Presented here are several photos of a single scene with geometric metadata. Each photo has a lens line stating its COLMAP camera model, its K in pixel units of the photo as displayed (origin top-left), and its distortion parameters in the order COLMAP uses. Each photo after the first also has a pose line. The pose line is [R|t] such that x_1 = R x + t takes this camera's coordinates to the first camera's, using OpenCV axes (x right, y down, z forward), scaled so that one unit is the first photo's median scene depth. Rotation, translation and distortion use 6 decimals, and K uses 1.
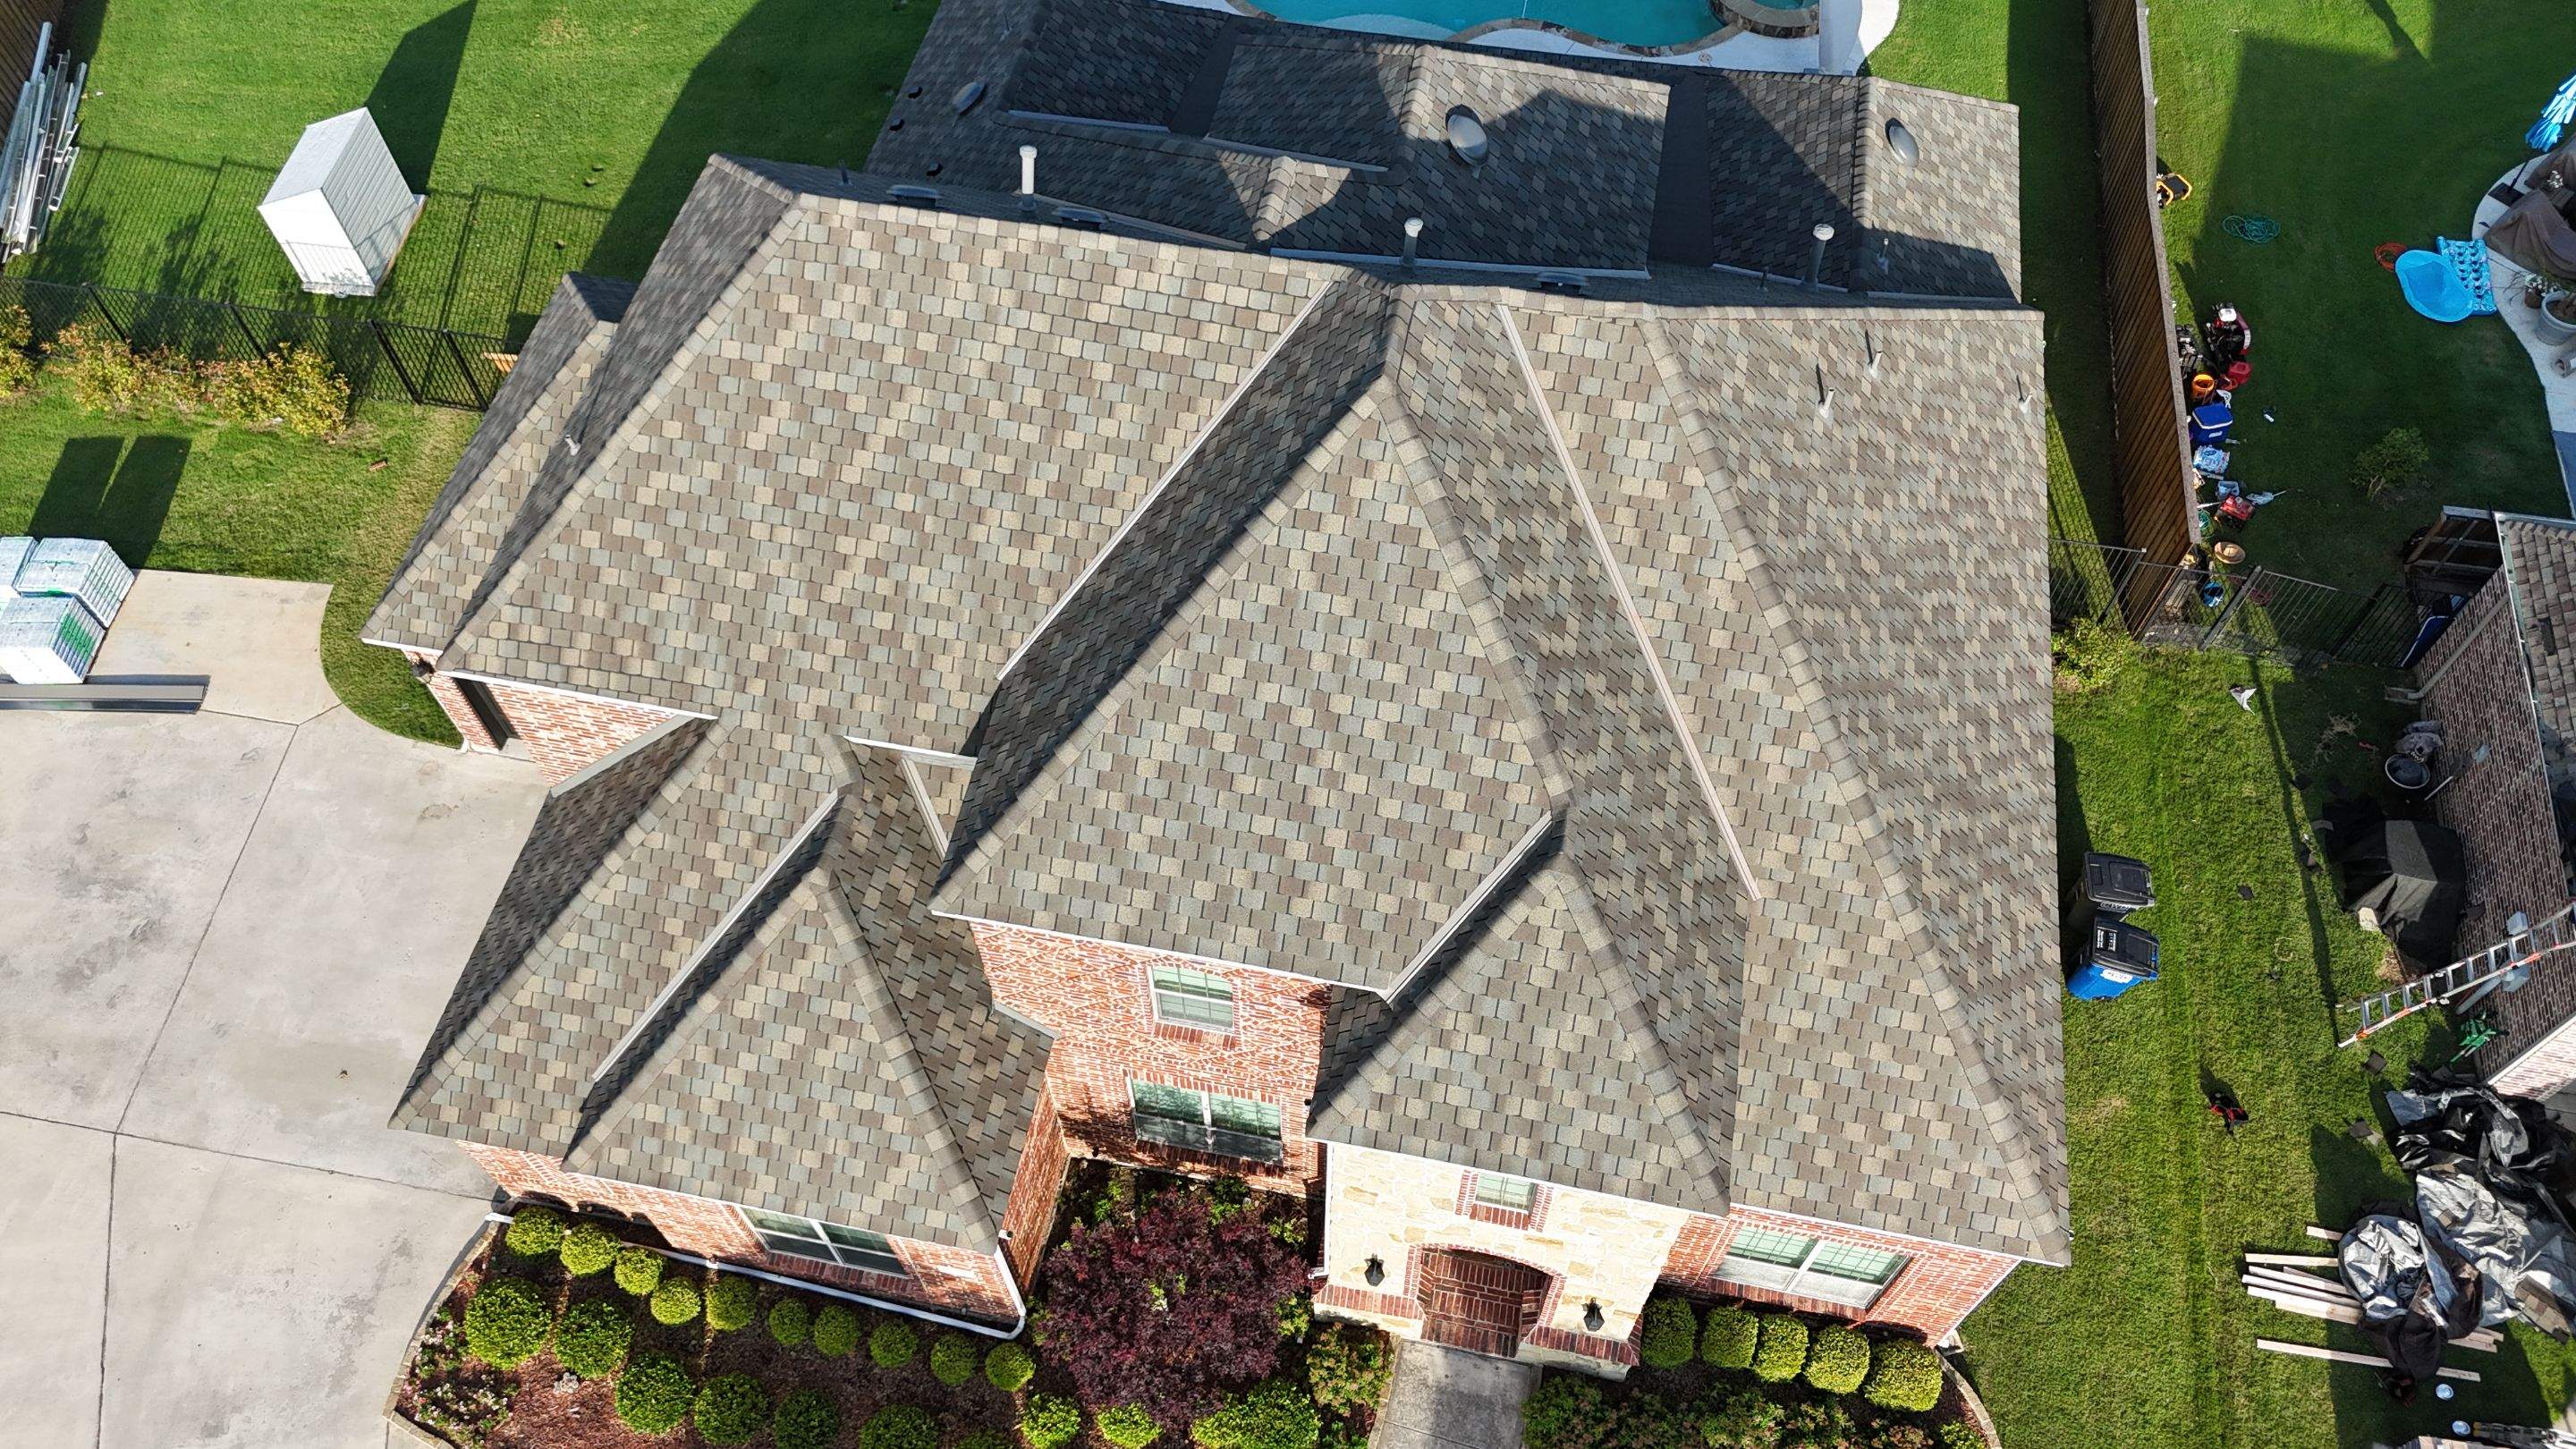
lens RADIAL K [[1910.5, 0, 1298.3], [0, 1910.5, 715.5], [0, 0, 1]] dist [0.082120, -0.076478]
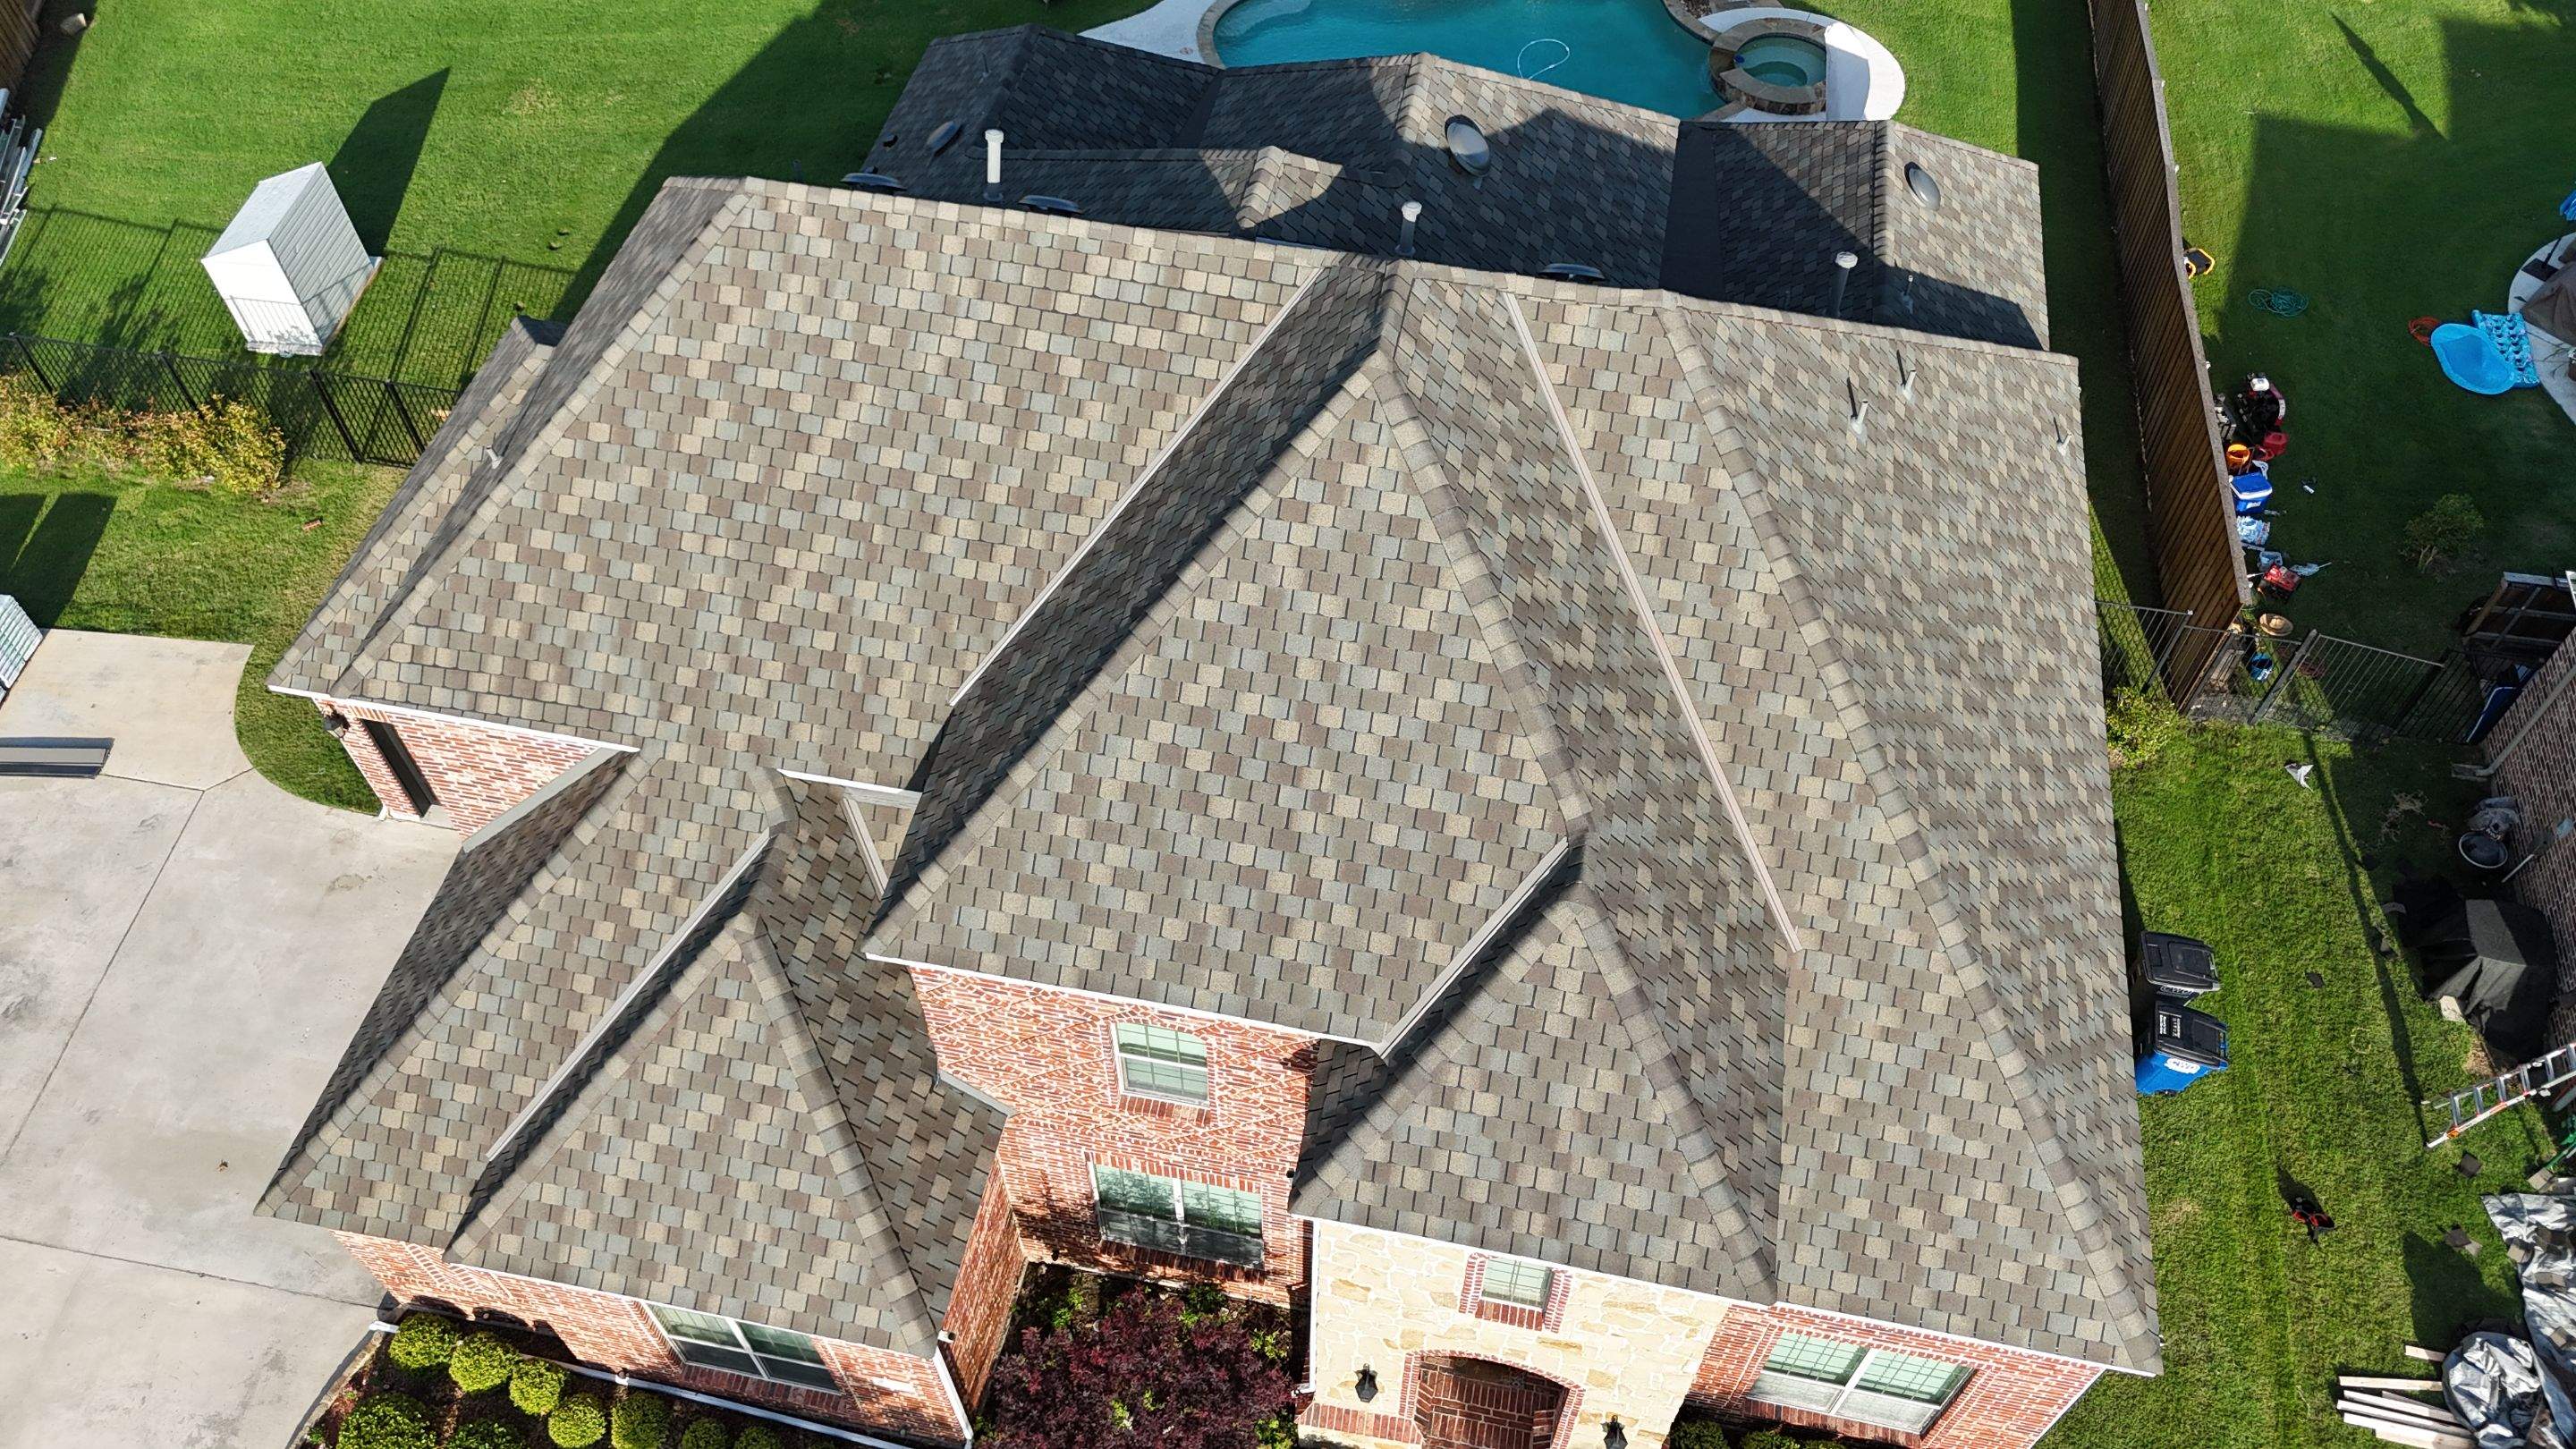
lens RADIAL K [[1912.5, 0, 1297.5], [0, 1912.5, 715.1], [0, 0, 1]] dist [0.071390, -0.061757]
pose [[0.999980, 0.005537, 0.003199, 0.003793], [-0.005257, 0.996633, -0.081819, 0.059036], [-0.003642, 0.081800, 0.996642, 0.100205]]
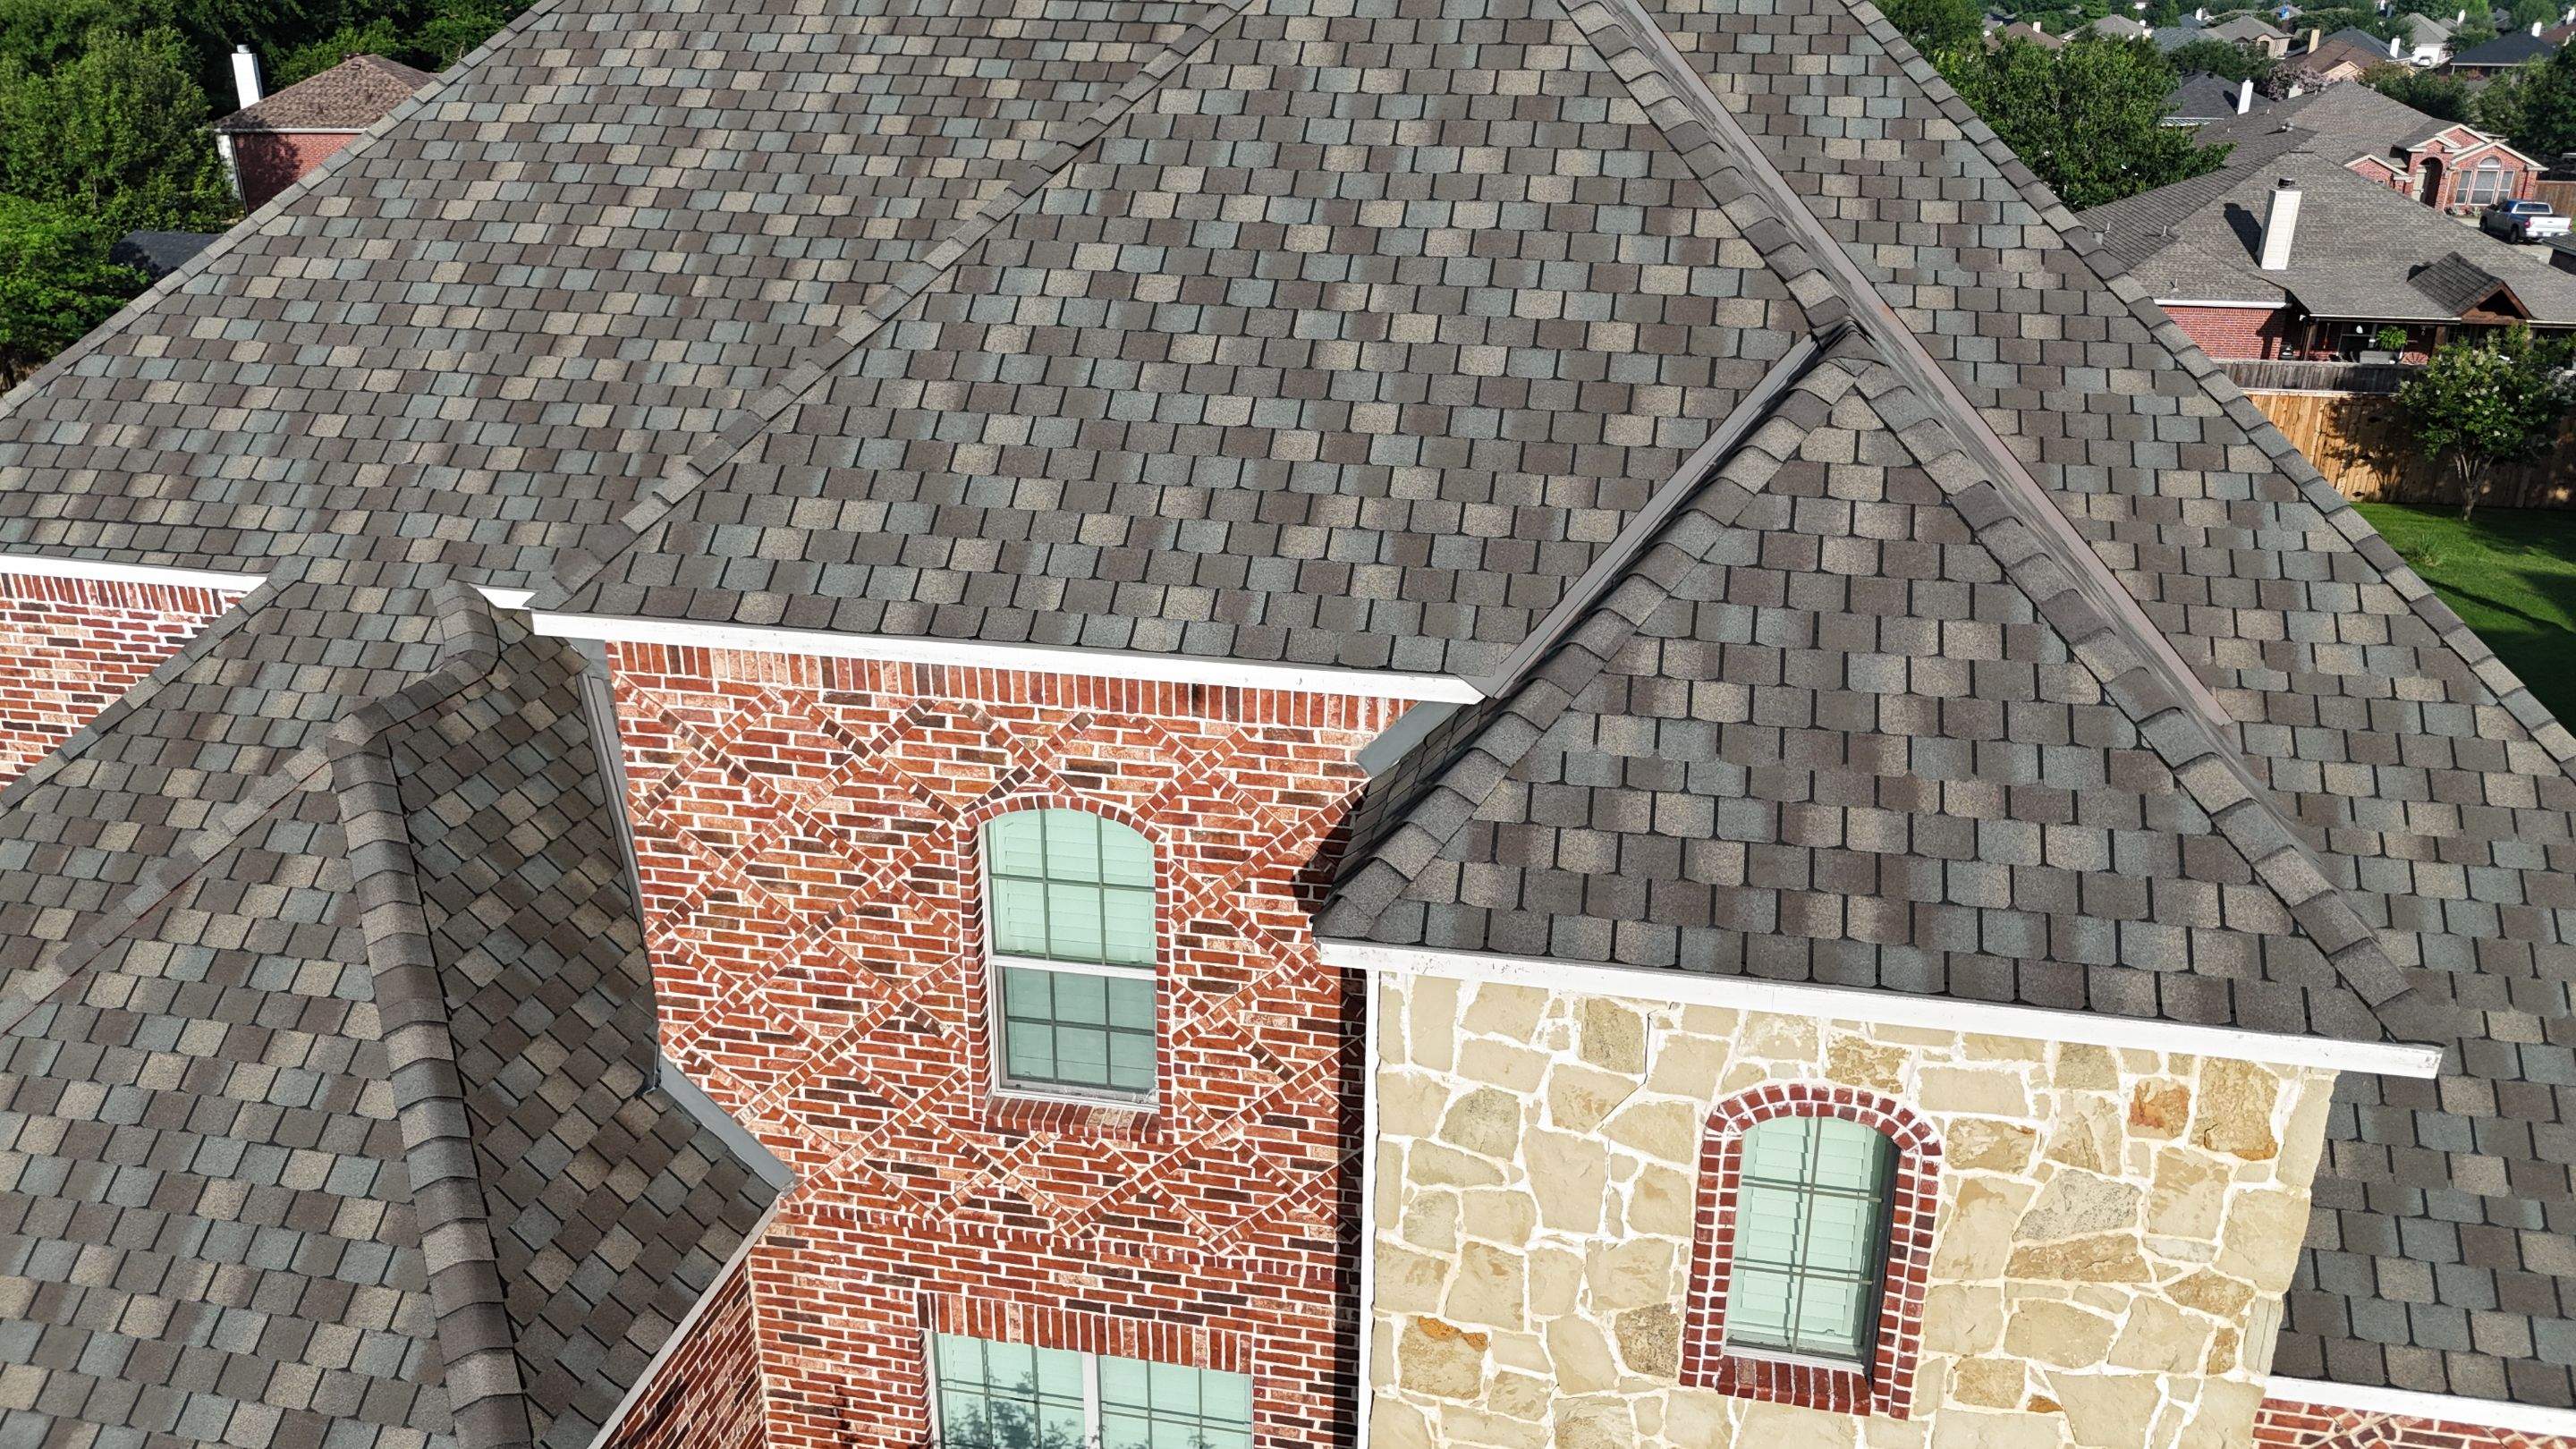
lens RADIAL K [[1906.5, 0, 1296.4], [0, 1906.5, 720.6], [0, 0, 1]] dist [0.044269, -0.025039]
pose [[0.999957, 0.009264, 0.000820, -0.000396], [-0.007069, 0.814431, -0.580218, 0.371349], [-0.006043, 0.580187, 0.814461, 0.578370]]
